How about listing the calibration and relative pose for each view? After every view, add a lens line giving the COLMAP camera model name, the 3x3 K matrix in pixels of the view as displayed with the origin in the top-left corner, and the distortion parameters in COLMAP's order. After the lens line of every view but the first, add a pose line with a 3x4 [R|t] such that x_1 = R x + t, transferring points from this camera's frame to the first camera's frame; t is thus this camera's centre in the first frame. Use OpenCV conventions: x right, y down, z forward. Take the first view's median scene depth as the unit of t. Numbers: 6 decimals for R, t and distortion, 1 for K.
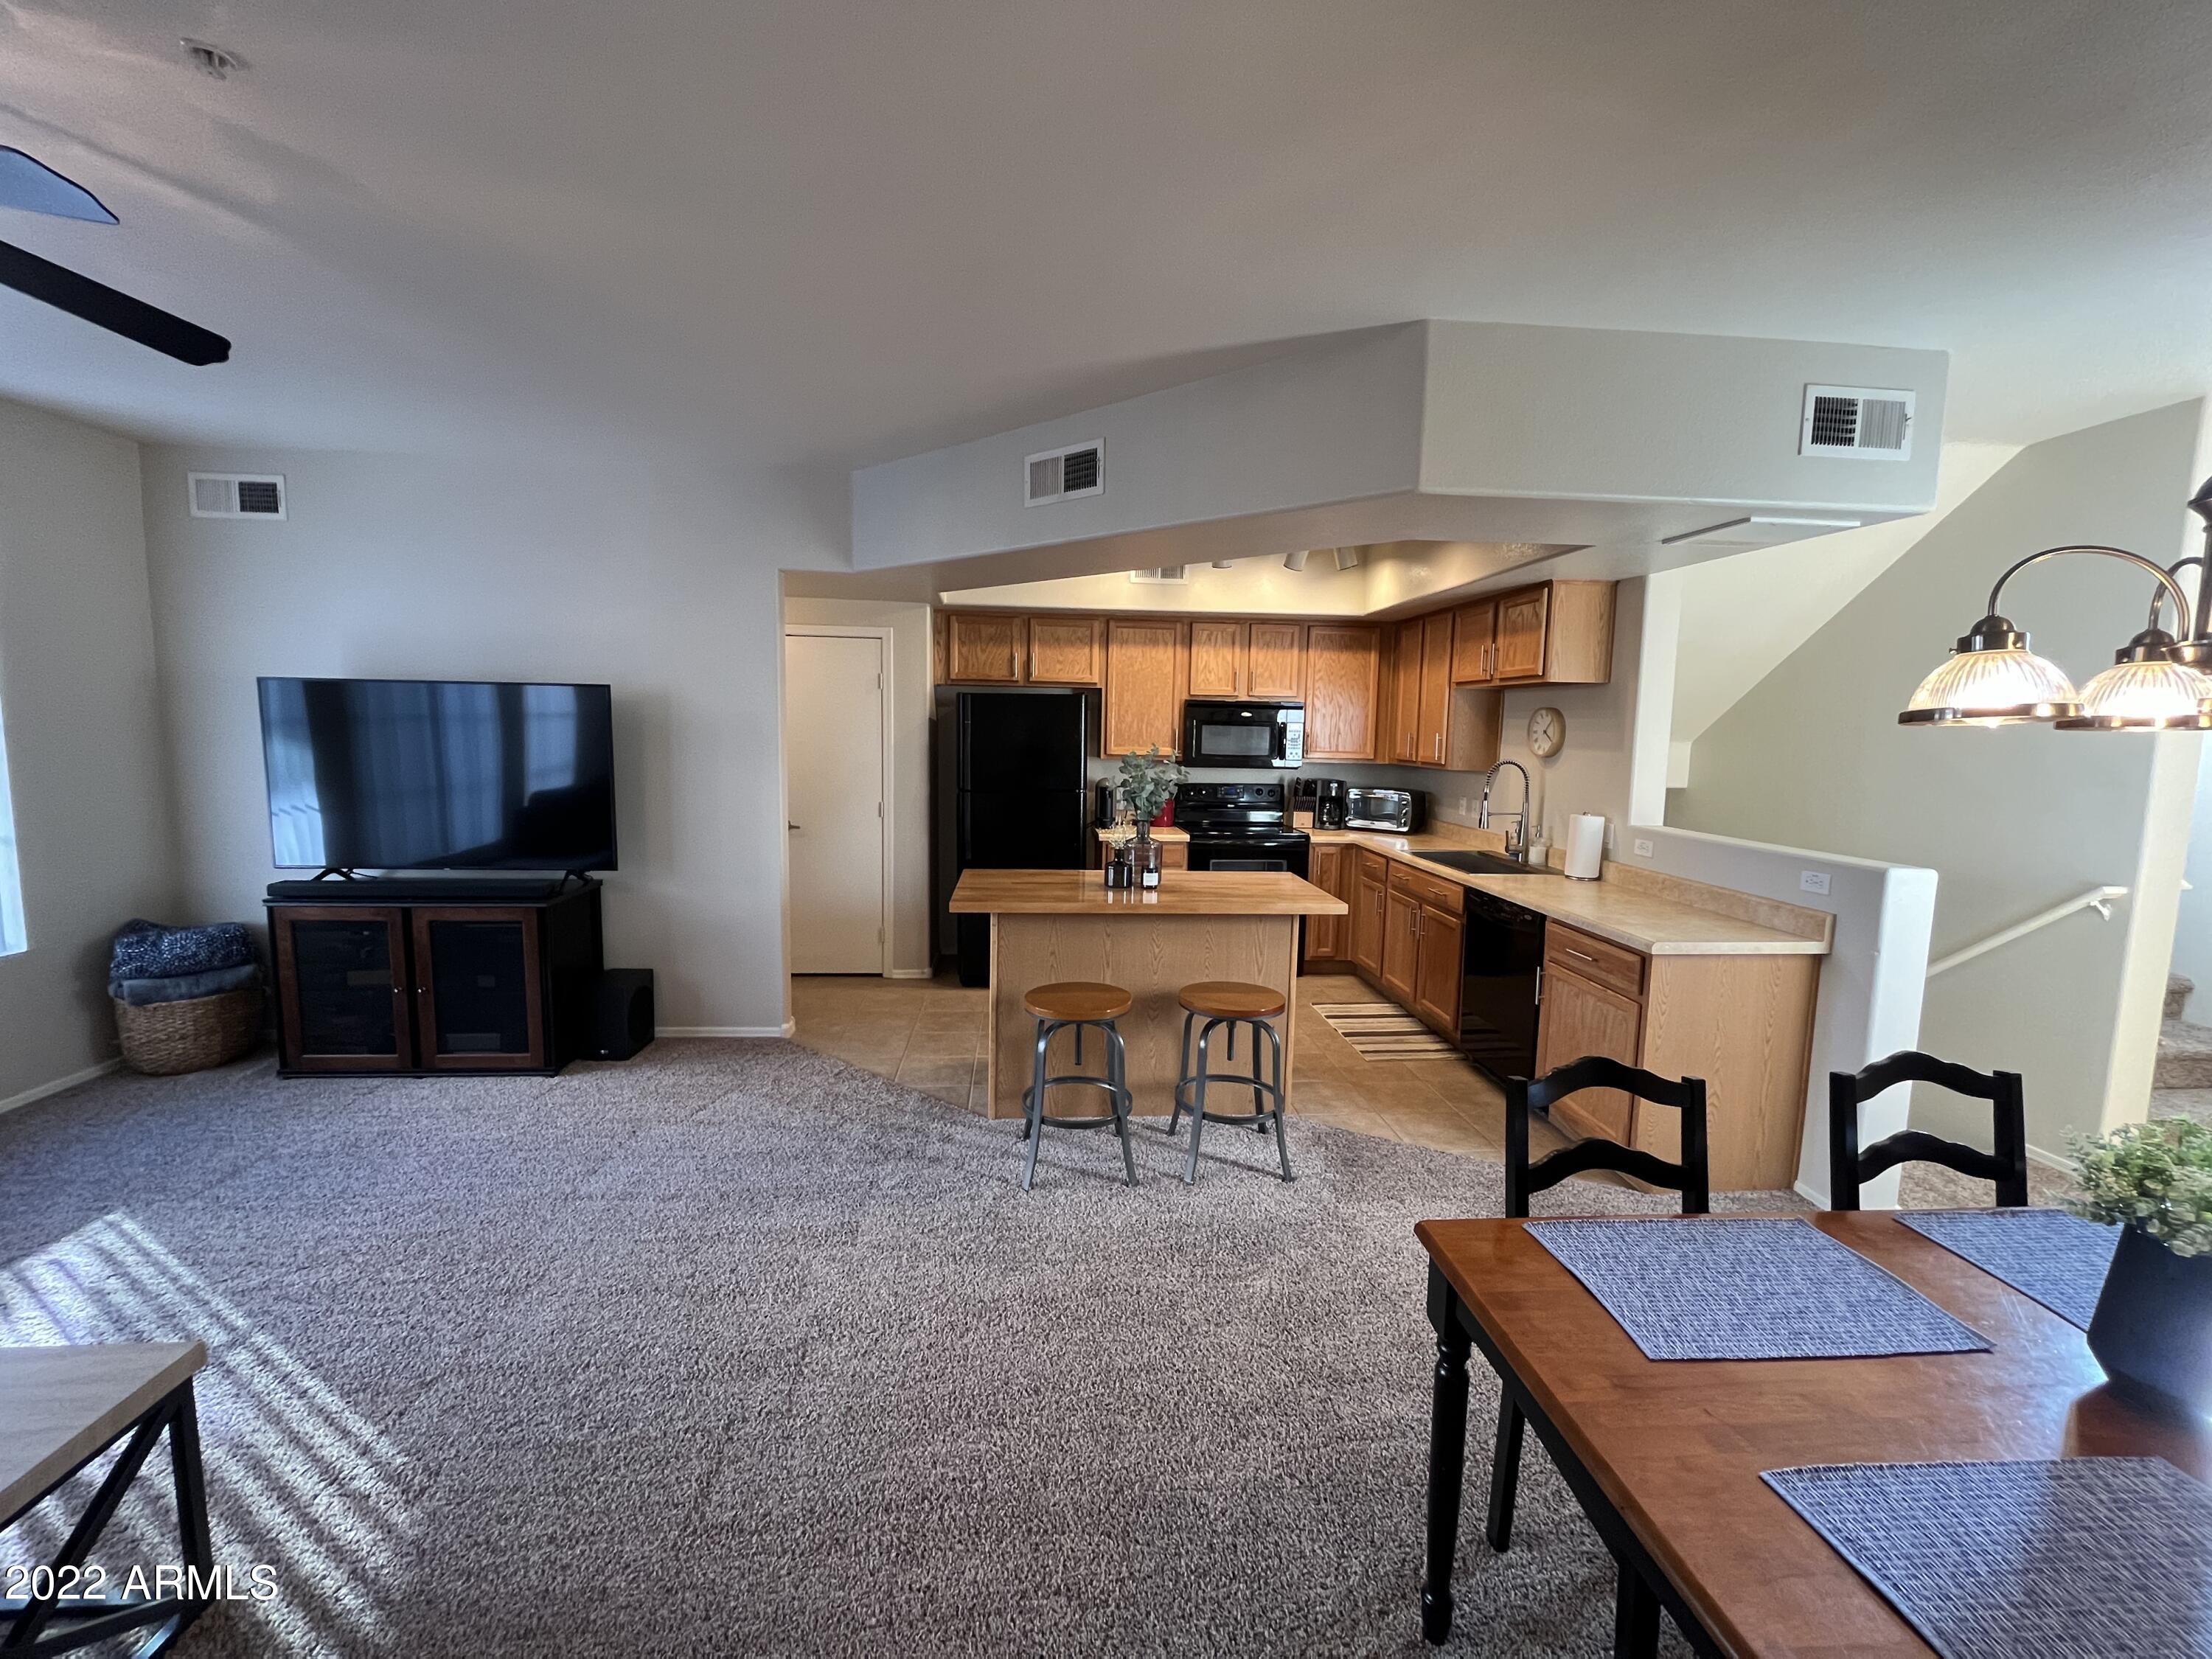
lens RADIAL K [[890.0, 0, 1101.7], [0, 890.0, 817.5], [0, 0, 1]] dist [-0.003026, -0.000068]
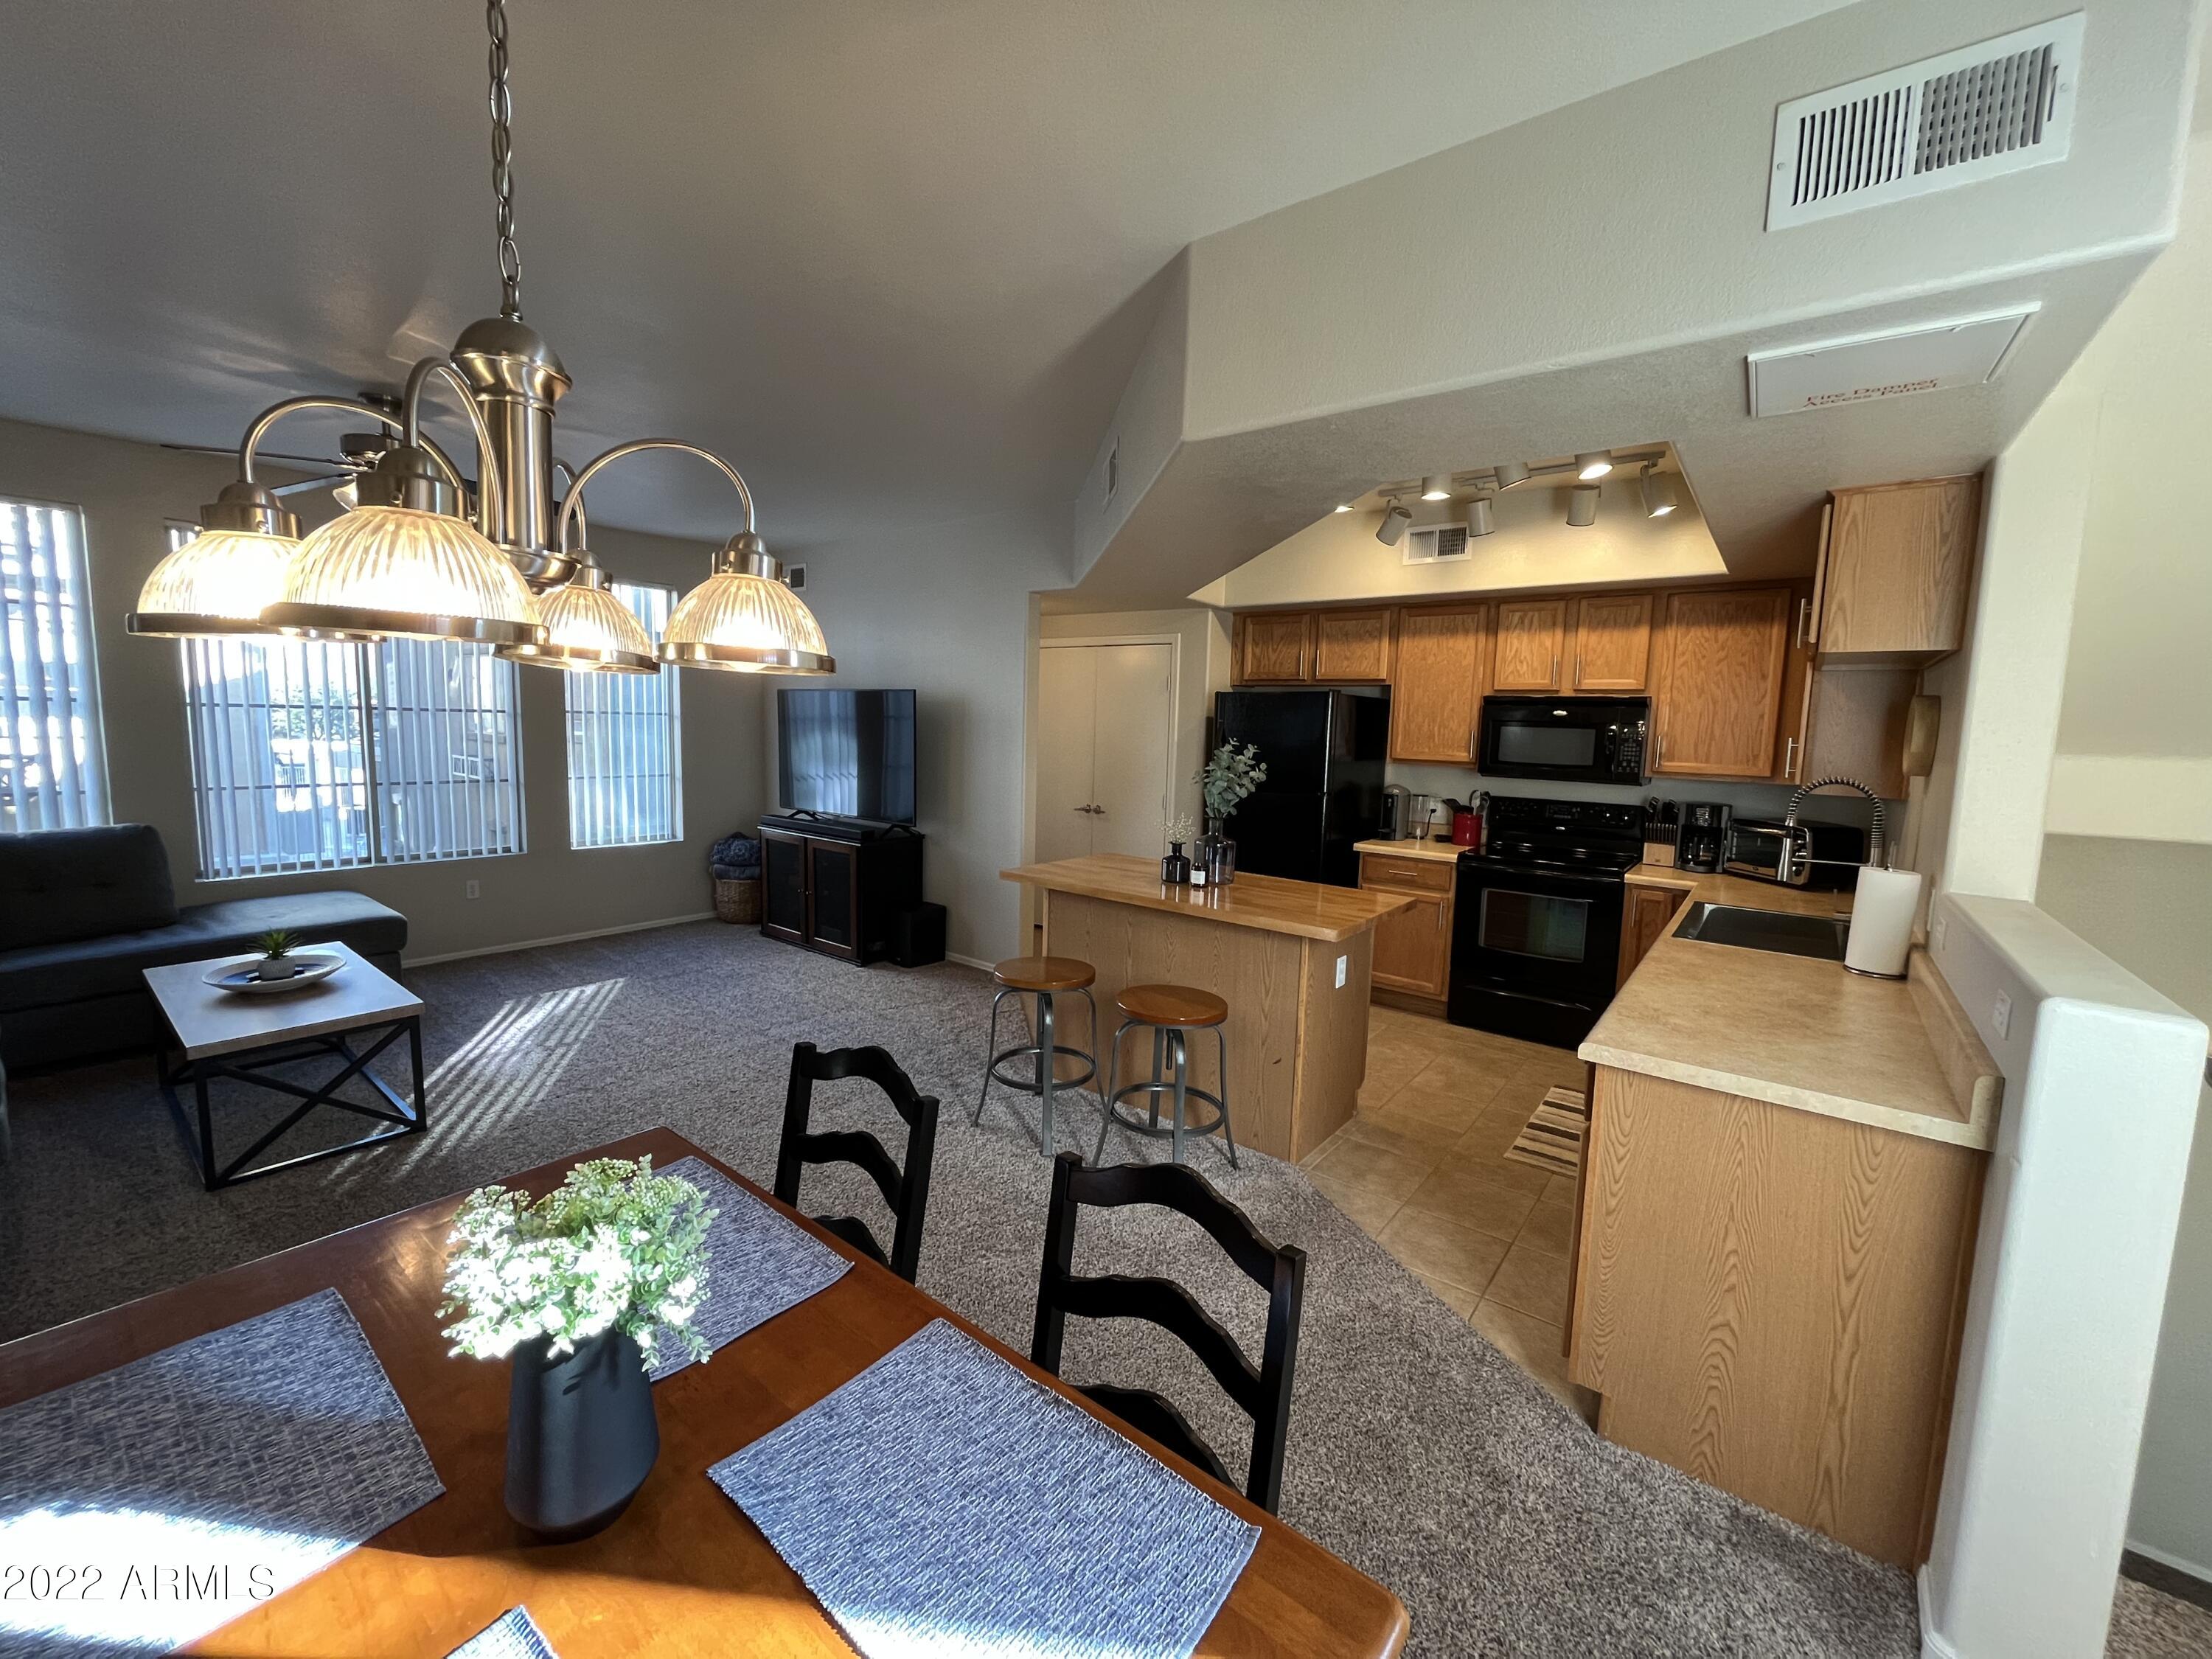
lens RADIAL K [[890.0, 0, 1101.7], [0, 890.0, 817.3], [0, 0, 1]] dist [-0.003026, -0.000068]
pose [[0.733330, 0.075163, -0.675705, 0.557248], [-0.084999, 0.996208, 0.018566, -0.004202], [0.674539, 0.043820, 0.736938, 0.191800]]
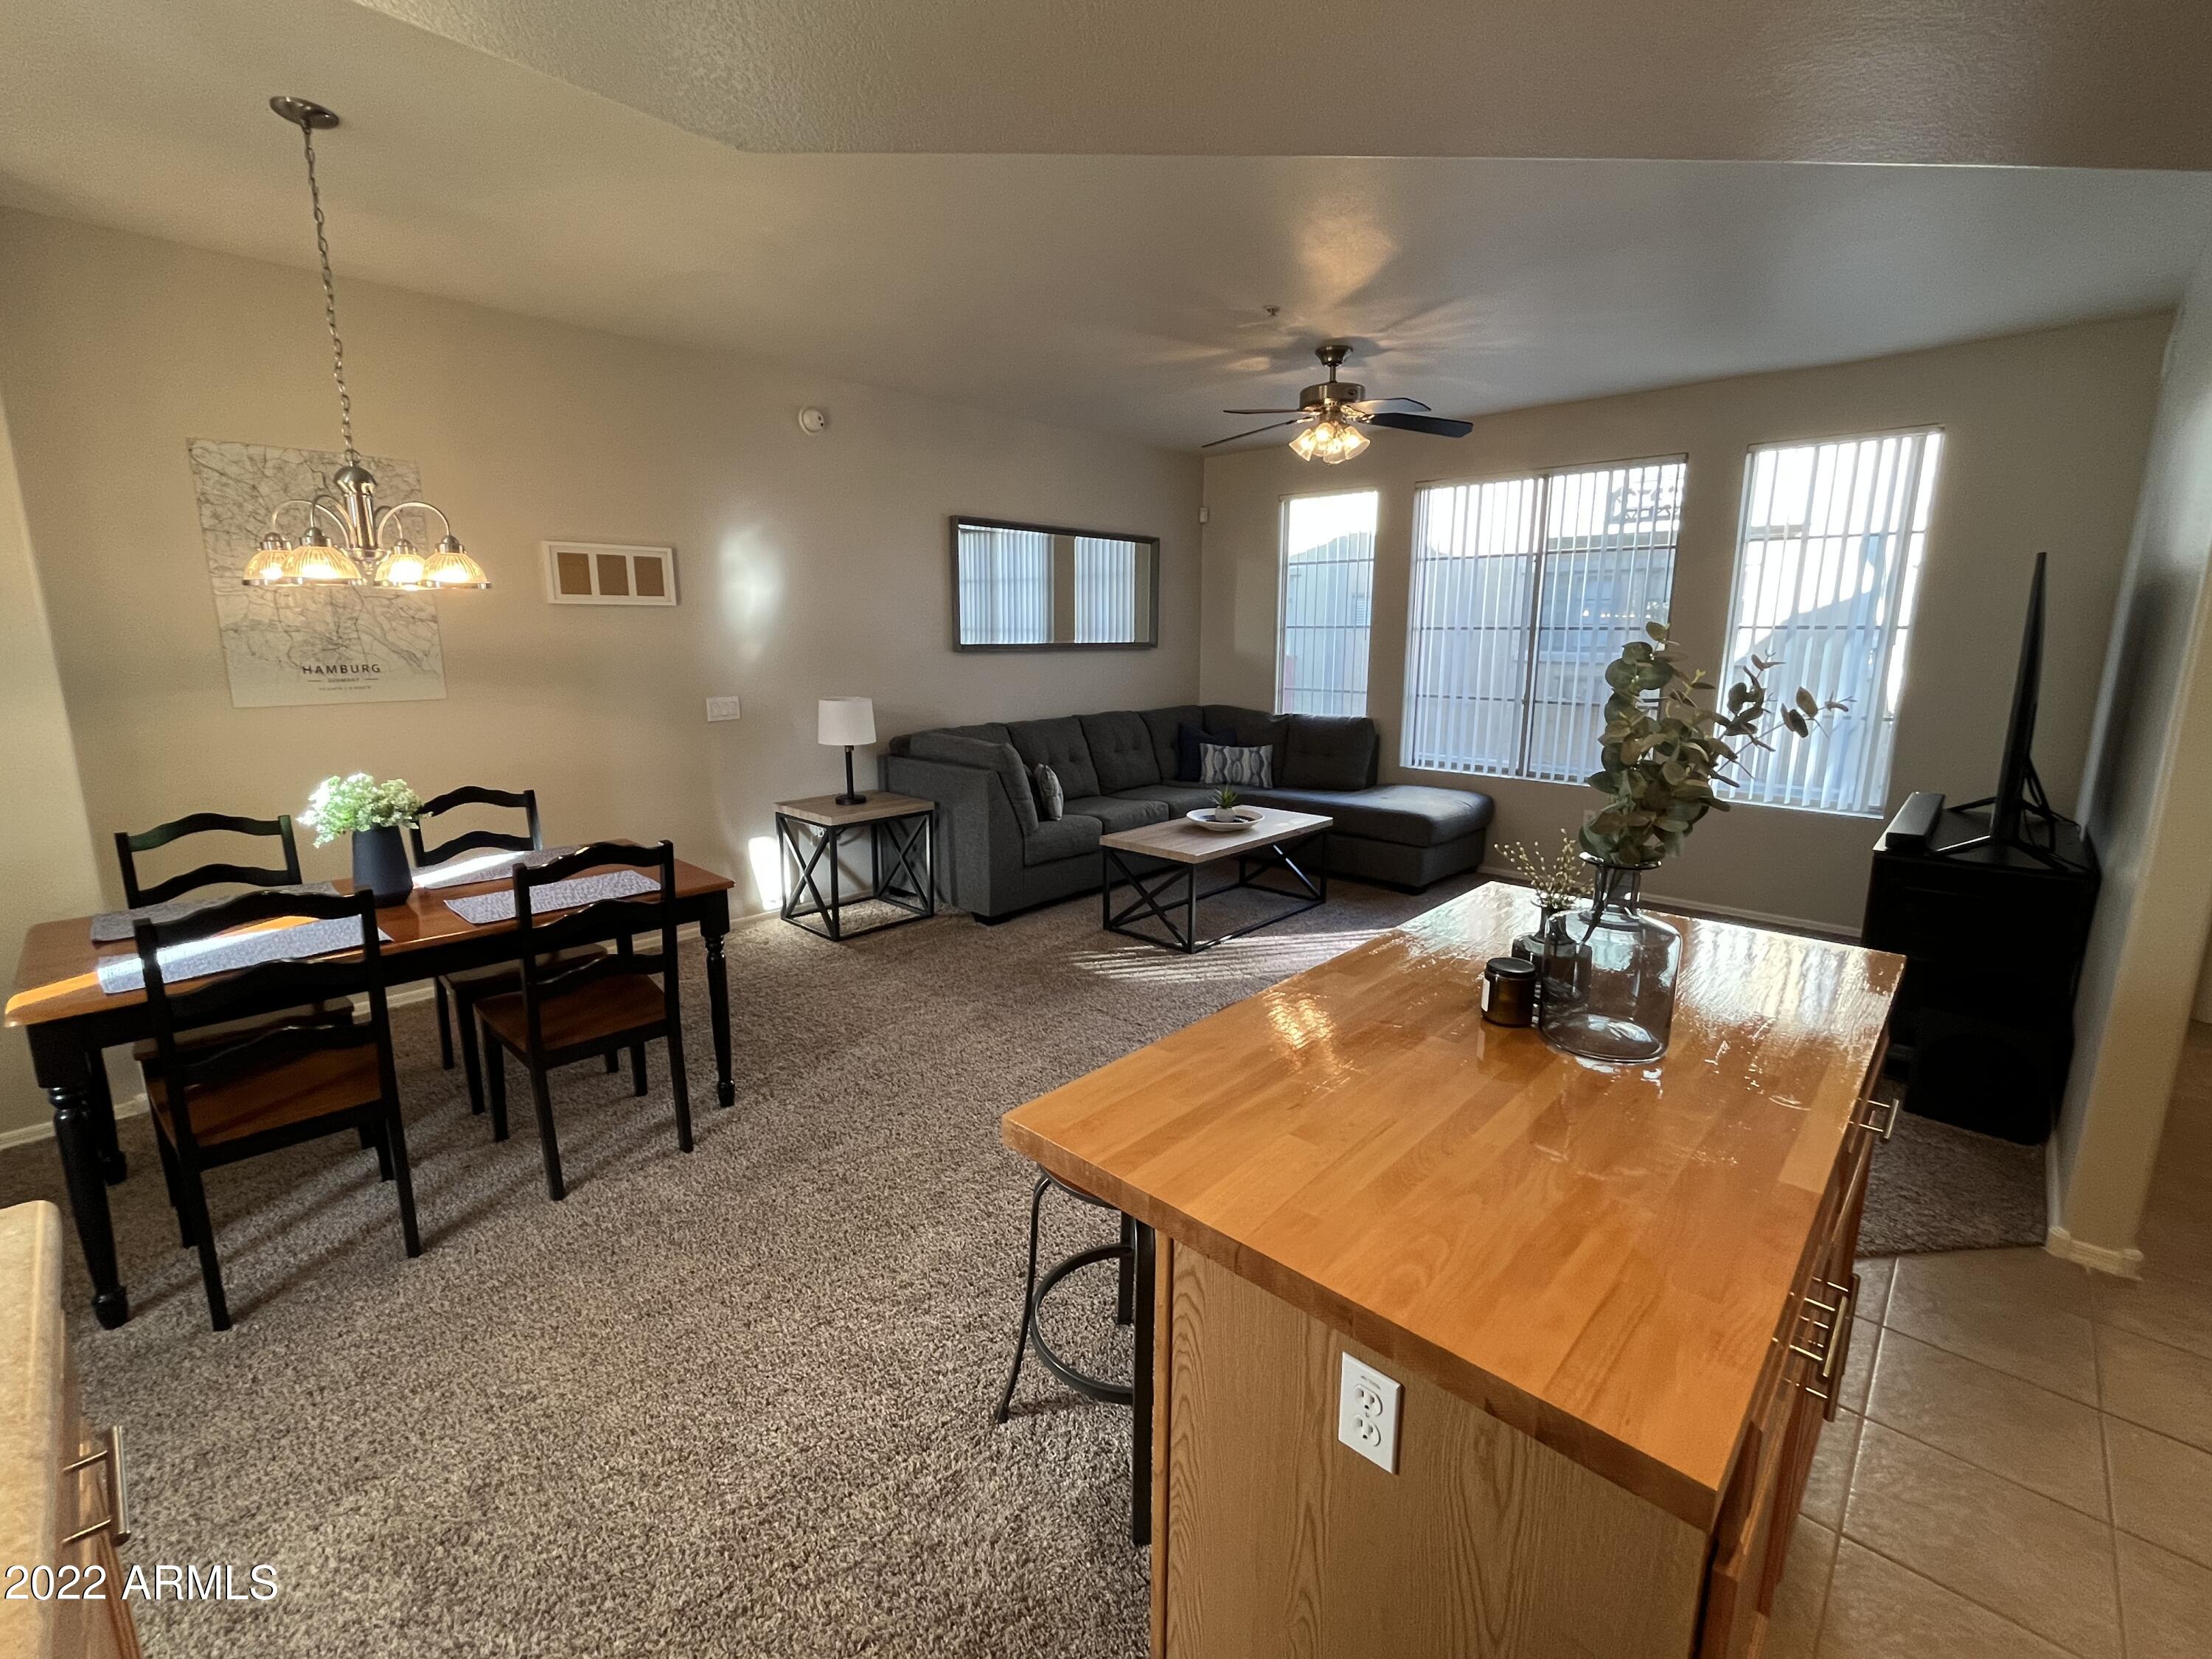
lens RADIAL K [[955.9, 0, 1101.4], [0, 955.9, 819.9], [0, 0, 1]] dist [-0.003687, 0.000396]
pose [[-0.744967, 0.109760, -0.658009, 0.385781], [-0.084590, 0.962867, 0.256382, -0.078916], [0.661716, 0.246657, -0.708020, 1.029880]]
